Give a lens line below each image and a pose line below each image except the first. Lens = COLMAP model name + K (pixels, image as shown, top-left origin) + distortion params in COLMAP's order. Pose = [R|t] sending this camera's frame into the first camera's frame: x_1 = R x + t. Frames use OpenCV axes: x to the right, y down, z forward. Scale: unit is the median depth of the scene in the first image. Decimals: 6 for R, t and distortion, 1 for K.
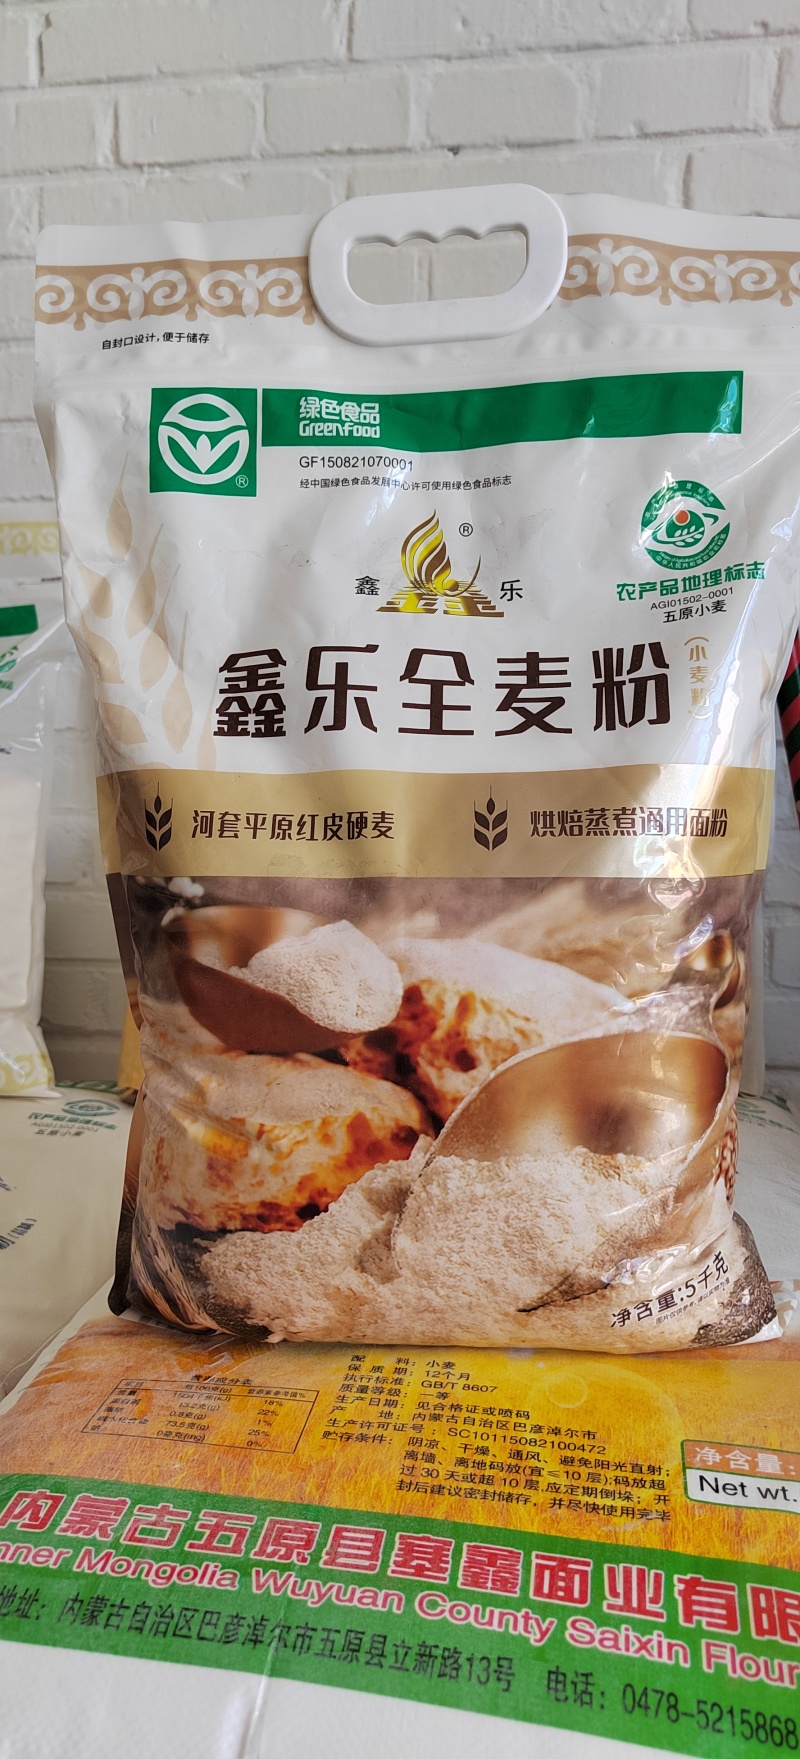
lens RADIAL K [[1327.9, 0, 387.8], [0, 1327.9, 890.8], [0, 0, 1]] dist [-0.039100, 0.036588]
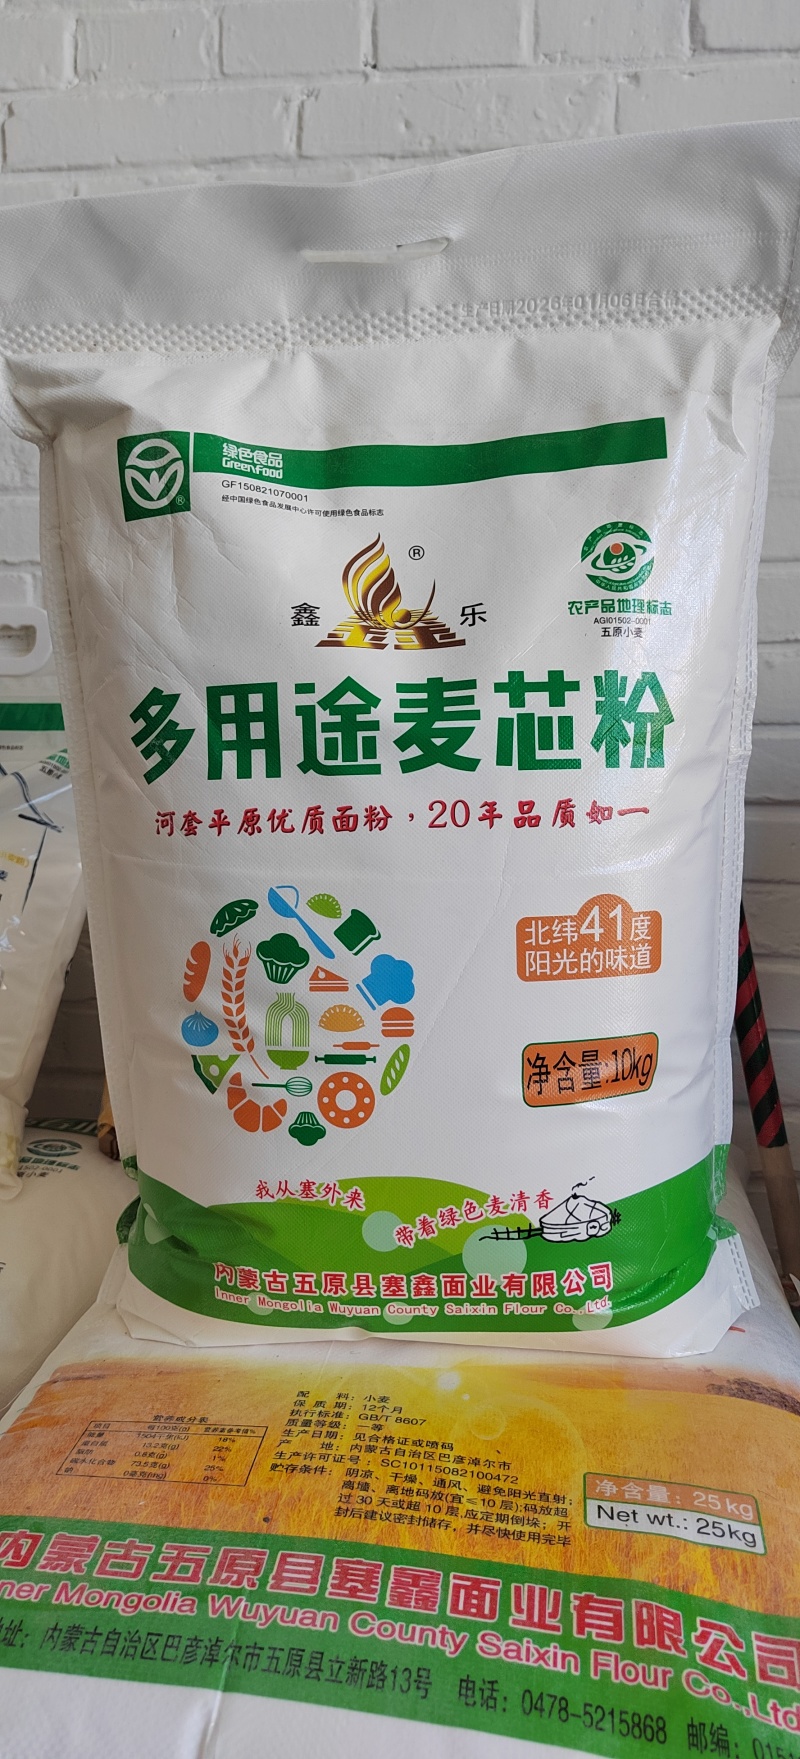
lens RADIAL K [[1327.9, 0, 397.2], [0, 1327.9, 890.2], [0, 0, 1]] dist [-0.039100, 0.036588]
pose [[0.999209, -0.001214, 0.039756, 0.015795], [0.001109, 0.999996, 0.002680, -0.097465], [-0.039760, -0.002634, 0.999206, -0.144512]]
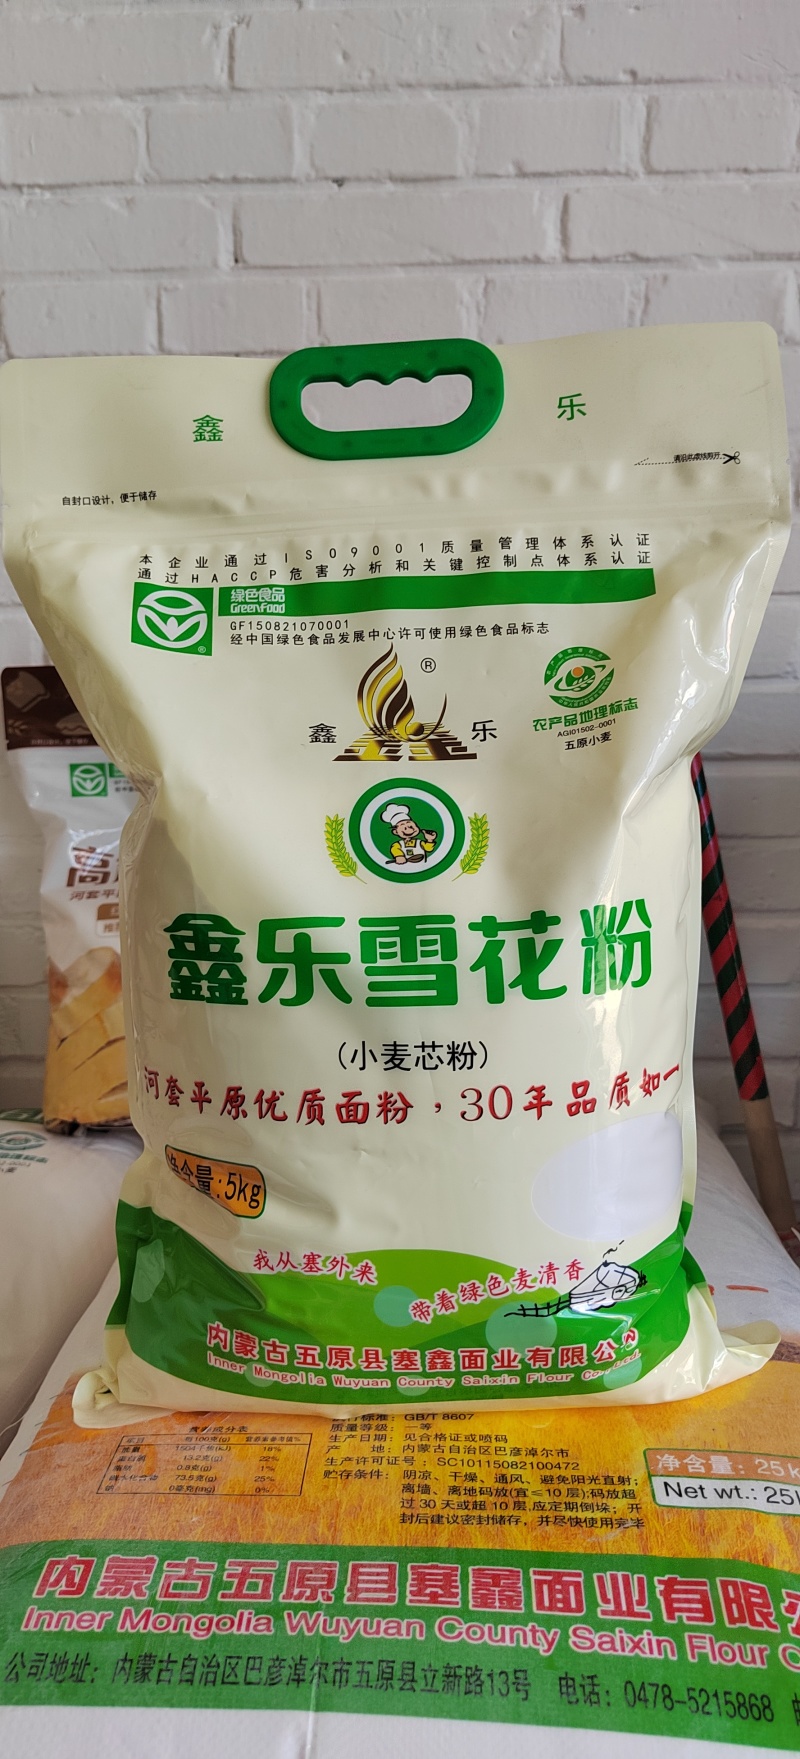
lens RADIAL K [[1327.9, 0, 414.8], [0, 1327.9, 896.9], [0, 0, 1]] dist [-0.039100, 0.036588]
pose [[0.990884, -0.040067, 0.128622, -0.099799], [0.035494, 0.998660, 0.037658, -0.107213], [-0.129958, -0.032750, 0.990978, -0.076285]]
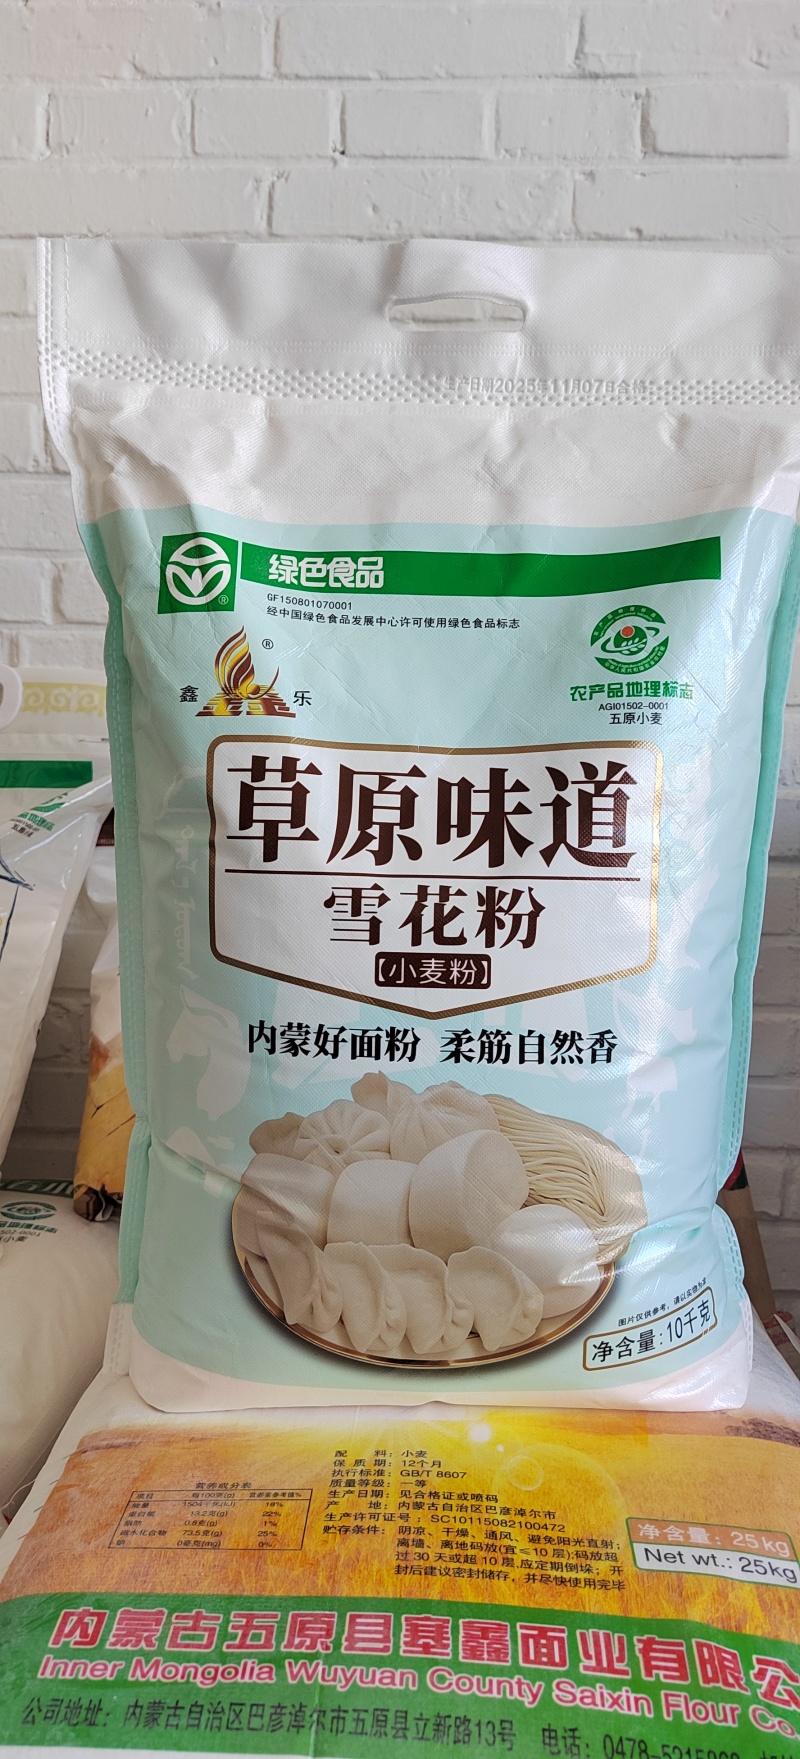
lens RADIAL K [[1327.9, 0, 424.2], [0, 1327.9, 876.2], [0, 0, 1]] dist [-0.039100, 0.036588]
pose [[0.990703, -0.005469, 0.135929, -0.120632], [0.010855, 0.999184, -0.038915, -0.122484], [-0.135606, 0.040029, 0.989954, -0.181502]]
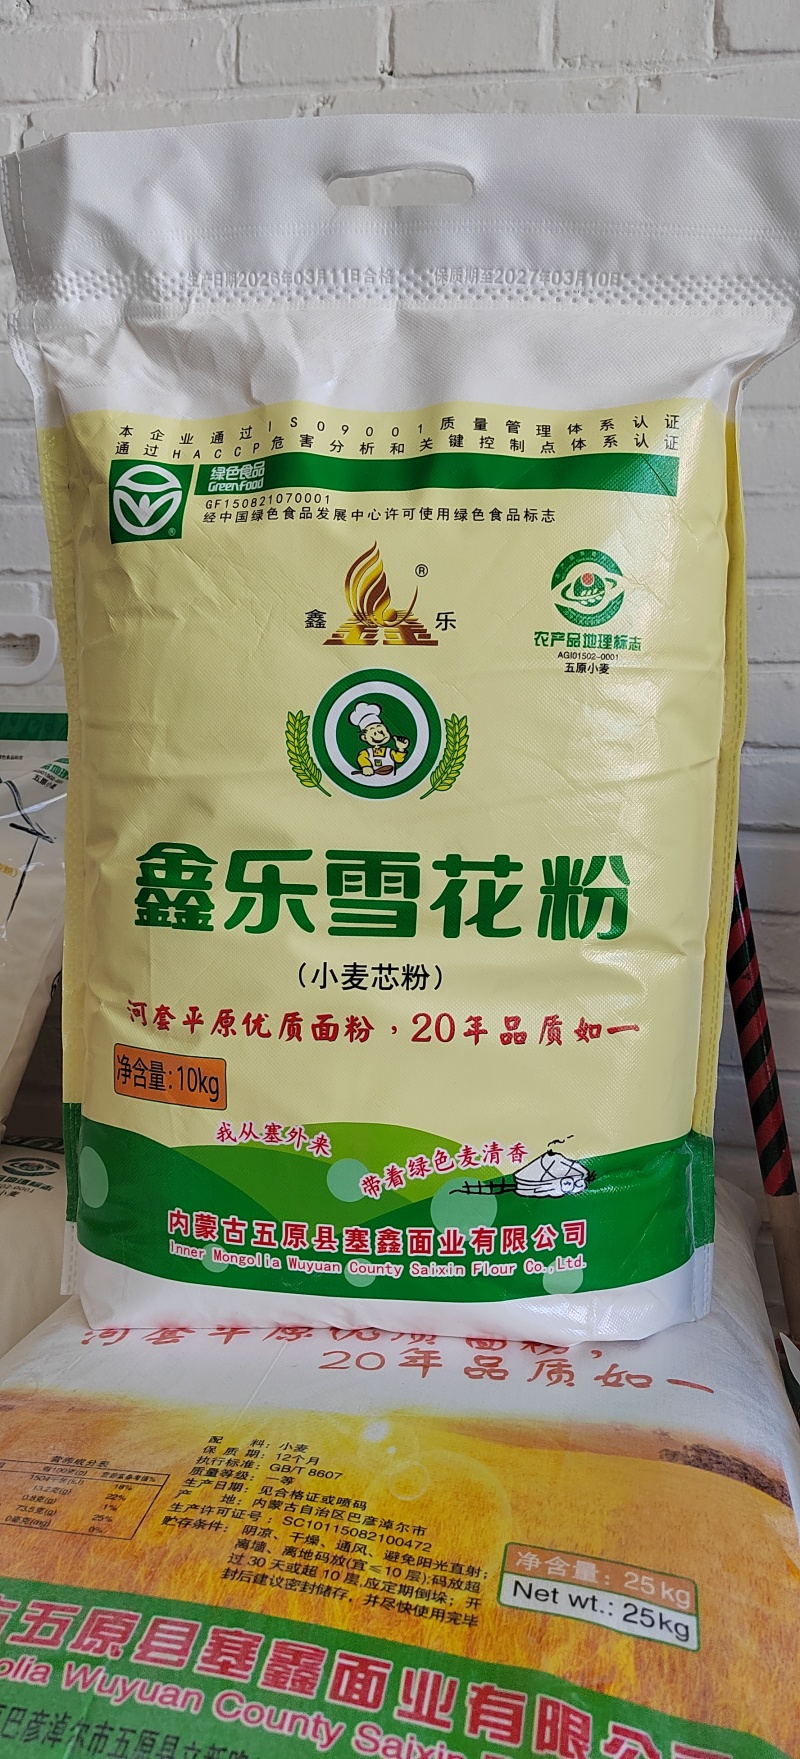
lens RADIAL K [[1327.9, 0, 391.8], [0, 1327.9, 875.0], [0, 0, 1]] dist [-0.039100, 0.036588]
pose [[0.999603, 0.023542, -0.015502, 0.141354], [-0.024042, 0.999168, -0.032937, -0.076399], [0.014714, 0.033296, 0.999337, -0.057940]]
